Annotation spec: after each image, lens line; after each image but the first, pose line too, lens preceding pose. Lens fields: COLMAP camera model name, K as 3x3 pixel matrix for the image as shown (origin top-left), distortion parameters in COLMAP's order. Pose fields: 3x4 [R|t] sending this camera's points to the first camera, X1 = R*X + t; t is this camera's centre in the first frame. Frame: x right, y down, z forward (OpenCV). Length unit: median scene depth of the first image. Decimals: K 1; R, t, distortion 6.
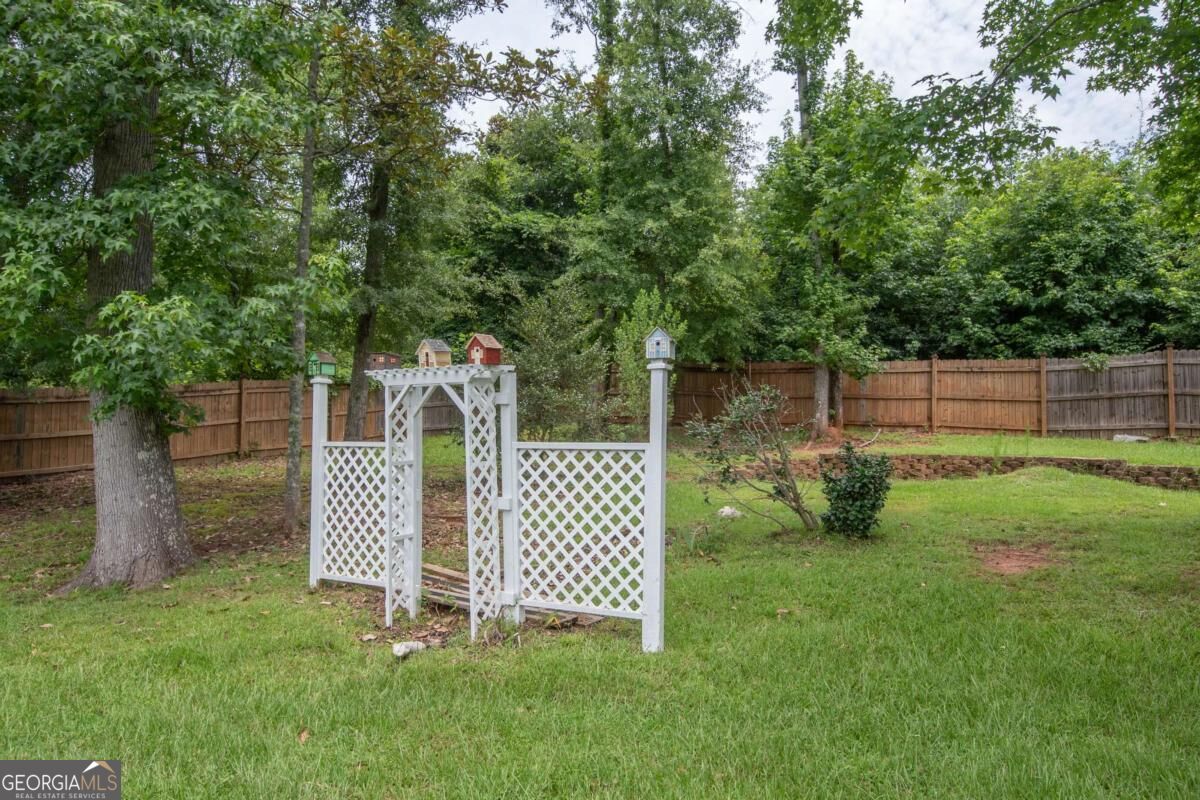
lens RADIAL K [[769.8, 0, 601.6], [0, 769.8, 410.7], [0, 0, 1]] dist [0.000654, 0.000461]
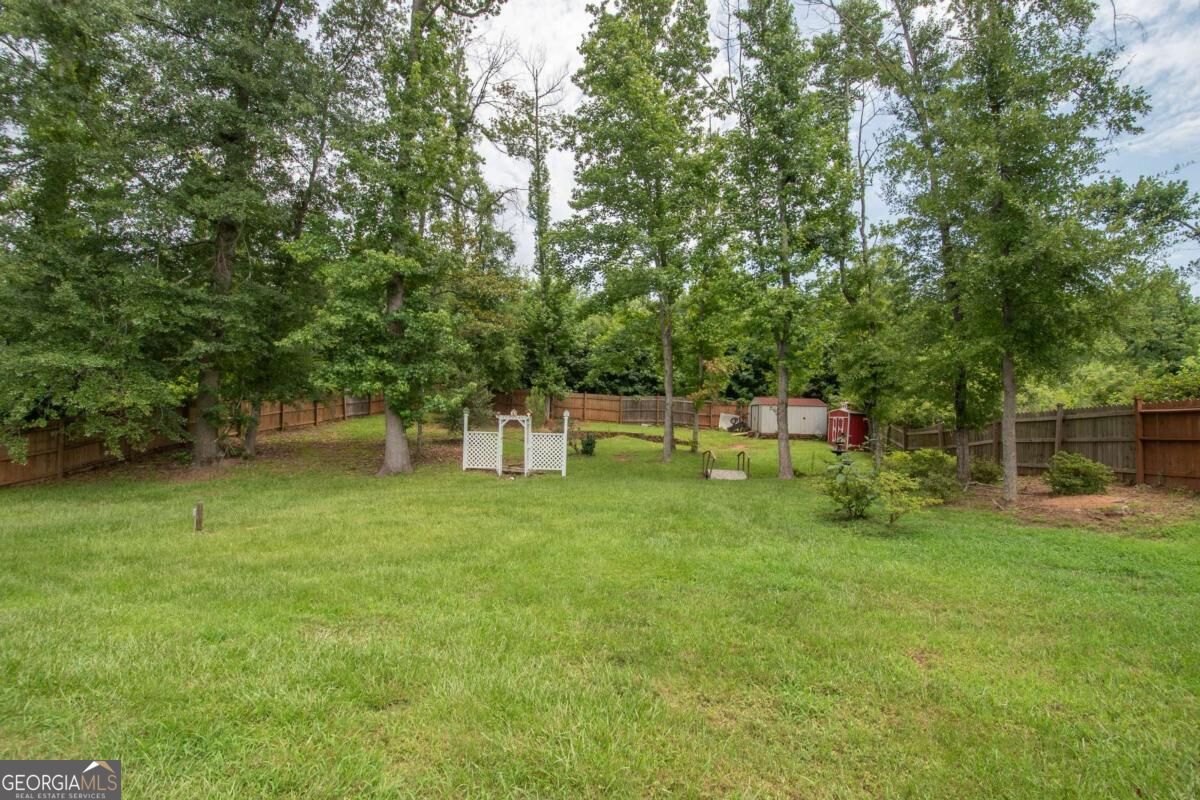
lens RADIAL K [[534.9, 0, 596.6], [0, 534.9, 400.6], [0, 0, 1]] dist [0.000852, -0.006457]
pose [[0.871496, 0.030199, 0.489471, -0.461705], [-0.040361, 0.999133, 0.010218, -0.067833], [-0.488738, -0.028661, 0.871959, -0.660271]]
